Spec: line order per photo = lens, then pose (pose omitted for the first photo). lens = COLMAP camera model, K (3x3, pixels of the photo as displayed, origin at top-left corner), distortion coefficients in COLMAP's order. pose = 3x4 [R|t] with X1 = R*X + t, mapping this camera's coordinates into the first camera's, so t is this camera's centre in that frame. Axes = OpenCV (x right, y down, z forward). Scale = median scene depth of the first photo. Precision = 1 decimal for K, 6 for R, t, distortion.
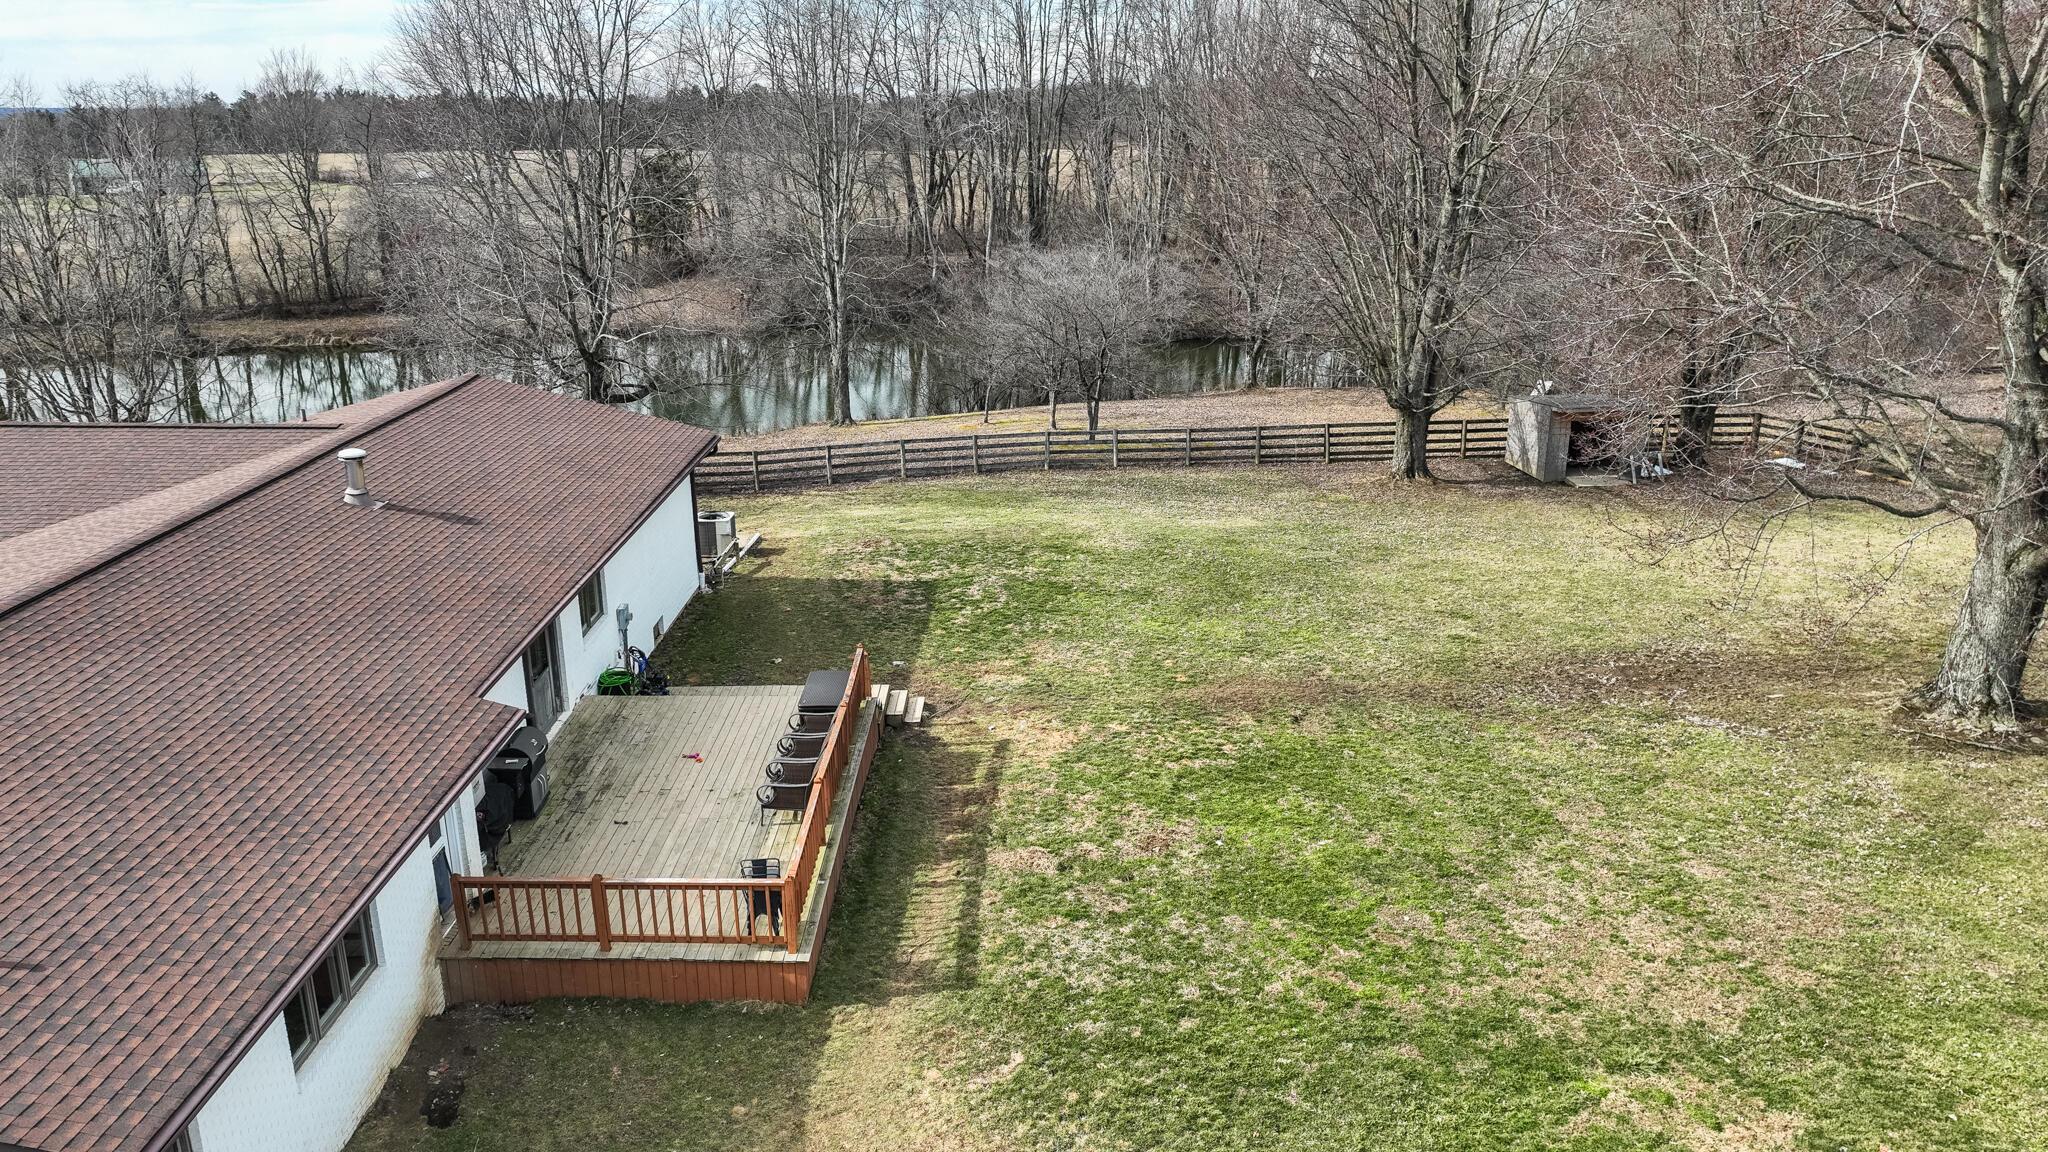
lens RADIAL K [[1439.0, 0, 1024.0], [0, 1439.0, 576.0], [0, 0, 1]] dist [0.007438, -0.000889]
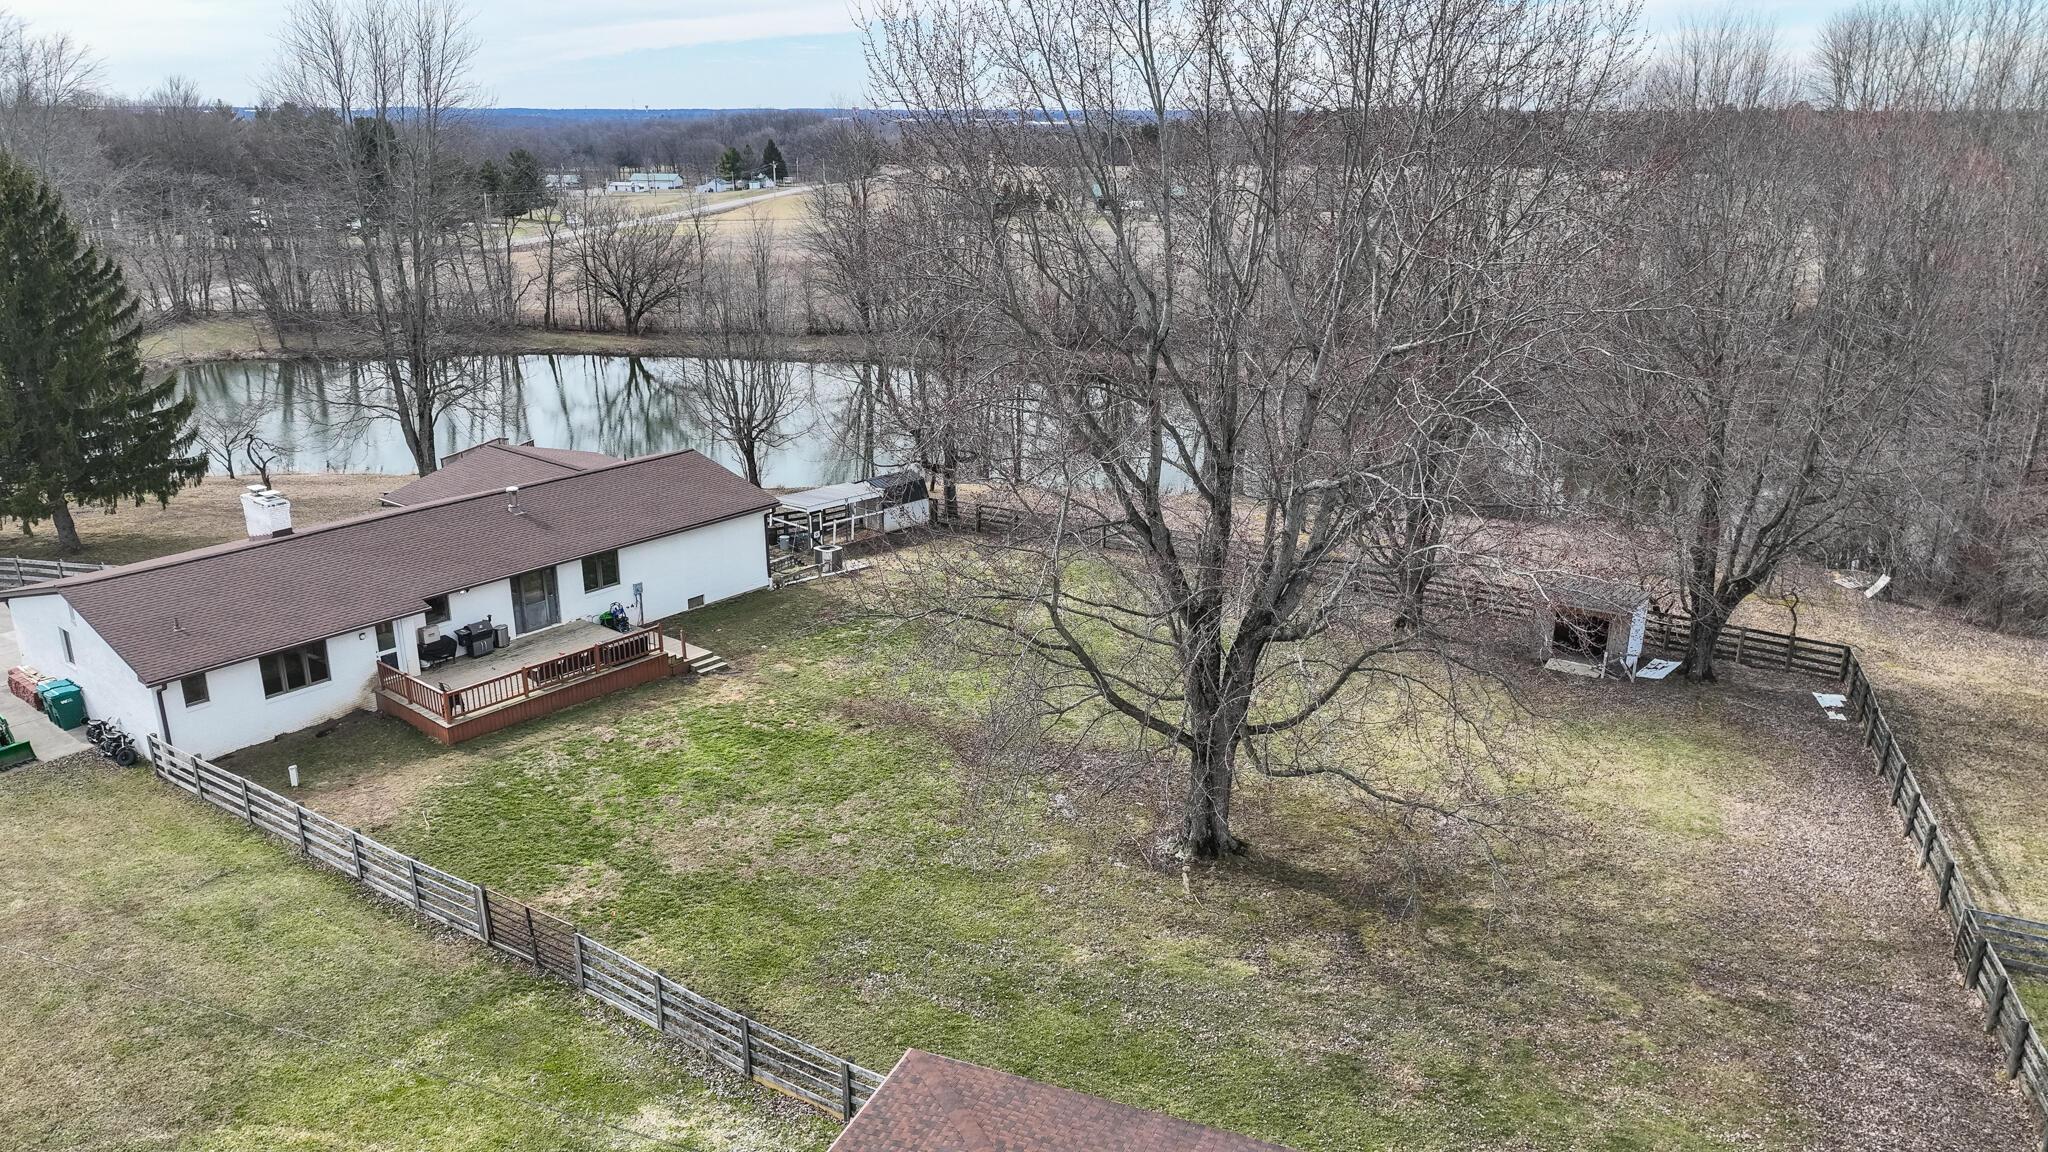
lens RADIAL K [[1435.9, 0, 1024.0], [0, 1435.9, 576.0], [0, 0, 1]] dist [-0.009518, 0.022855]
pose [[0.777504, 0.199667, -0.596339, 1.322816], [-0.200776, 0.977445, 0.065499, -0.226430], [0.595967, 0.068805, 0.800056, -0.262708]]
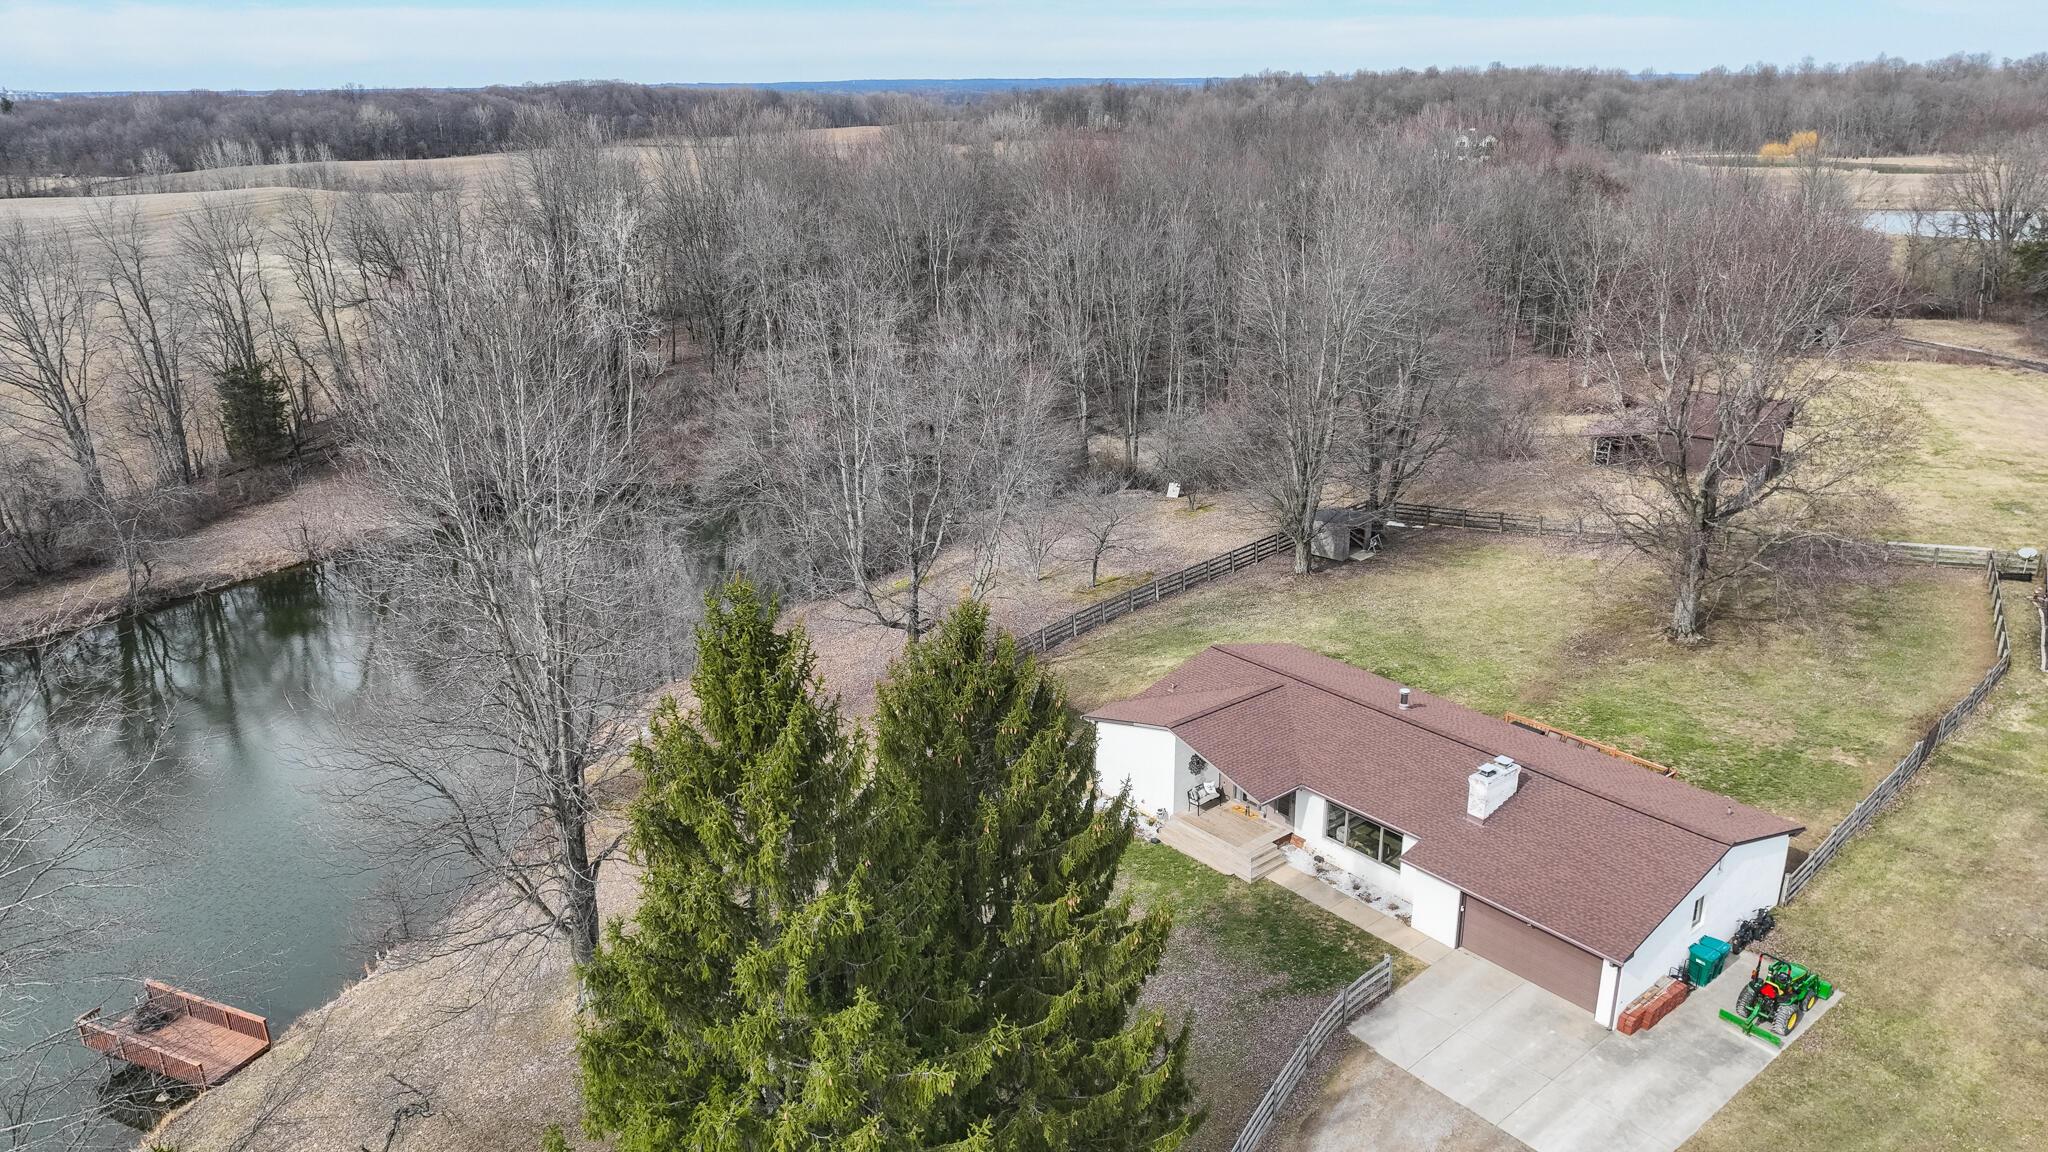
lens RADIAL K [[1448.5, 0, 1024.0], [0, 1448.5, 576.0], [0, 0, 1]] dist [-0.009914, 0.030287]
pose [[0.757503, -0.212116, 0.617411, -2.199023], [0.204594, 0.975233, 0.084031, -0.556106], [-0.619944, 0.062665, 0.782140, -0.504576]]
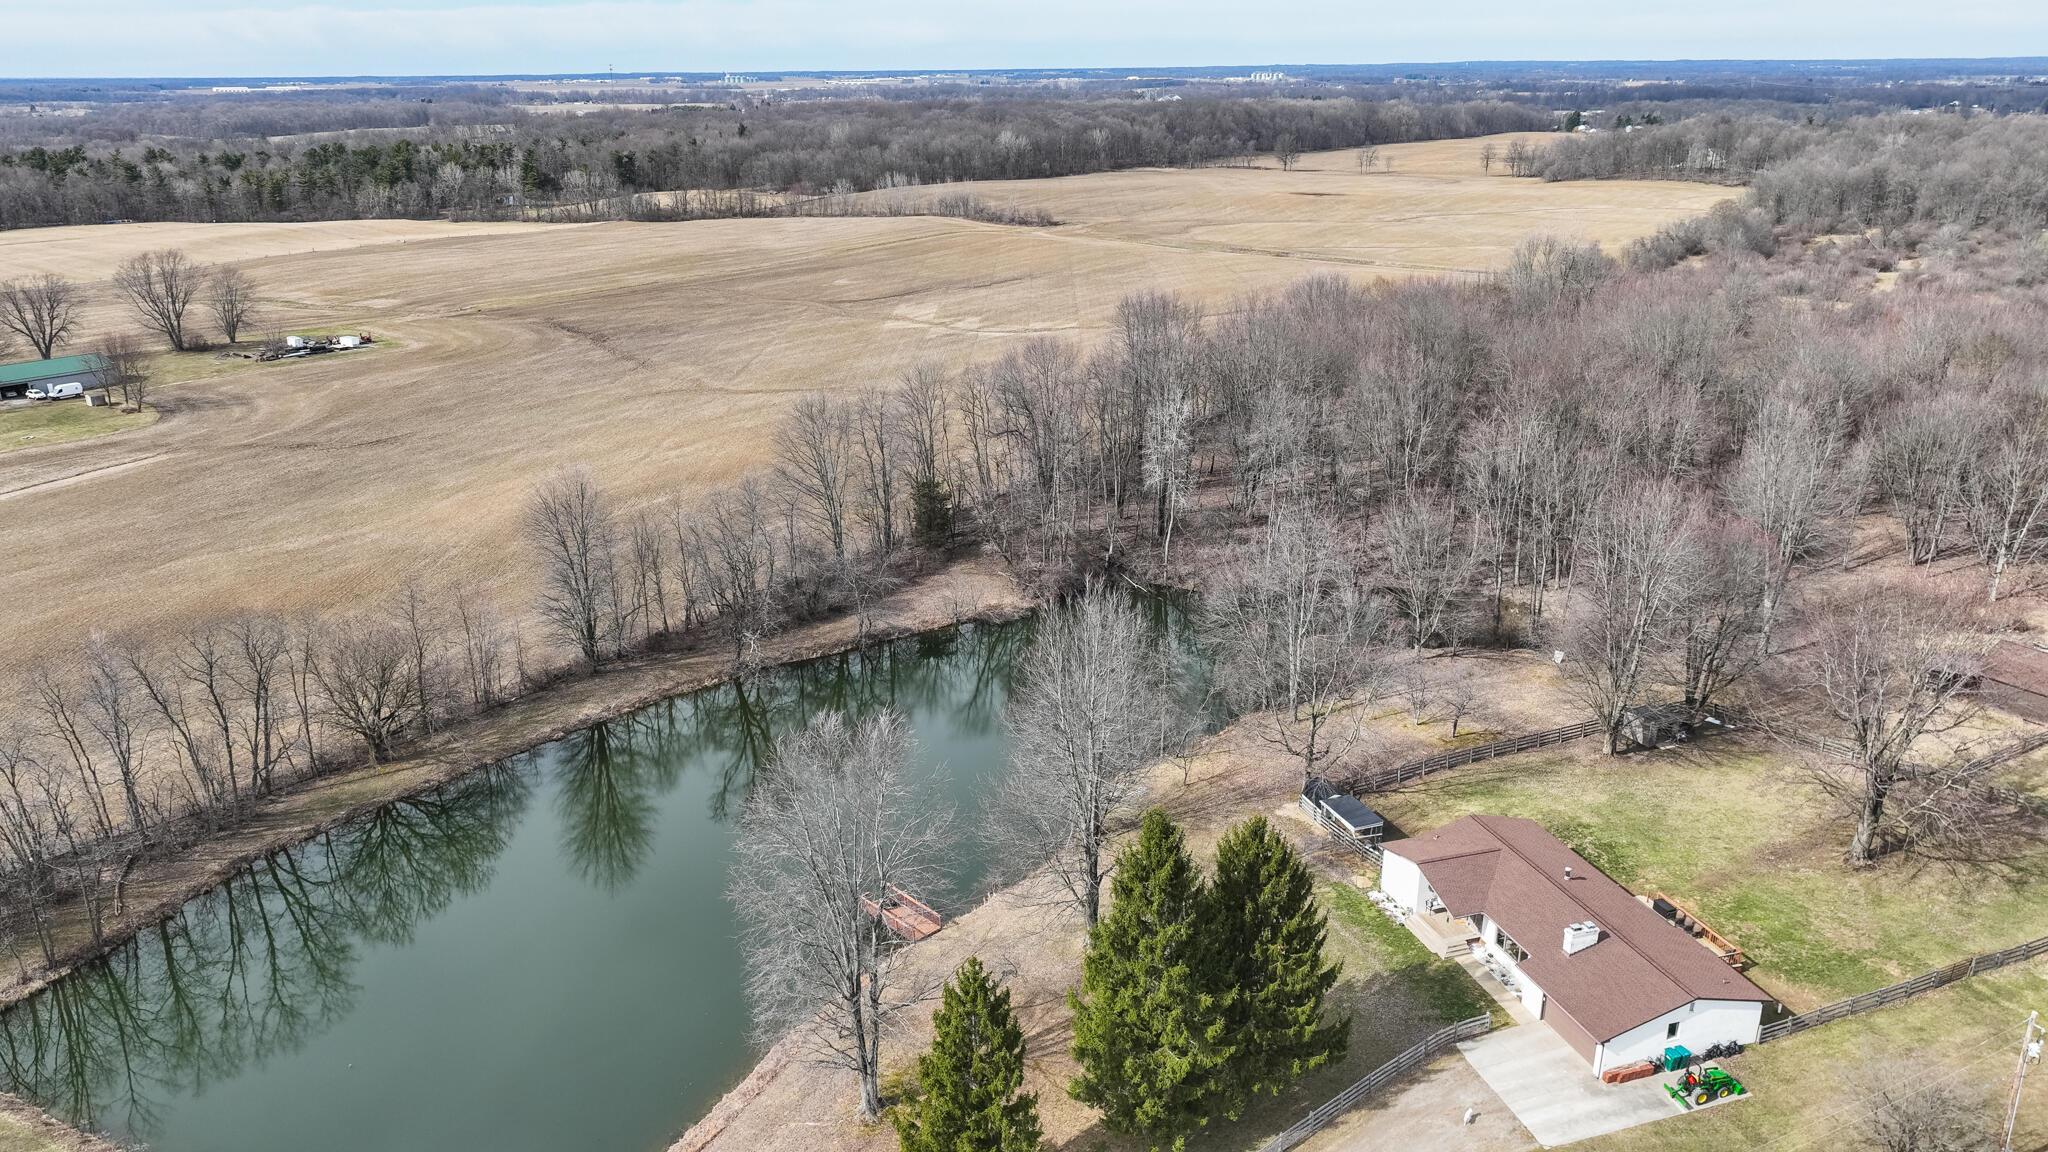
lens RADIAL K [[1448.5, 0, 1024.0], [0, 1448.5, 576.0], [0, 0, 1]] dist [-0.009914, 0.030287]
pose [[0.949472, -0.103515, 0.296290, -2.787758], [0.095930, 0.994581, 0.040069, -1.115985], [-0.298832, -0.009621, 0.954257, -2.264903]]
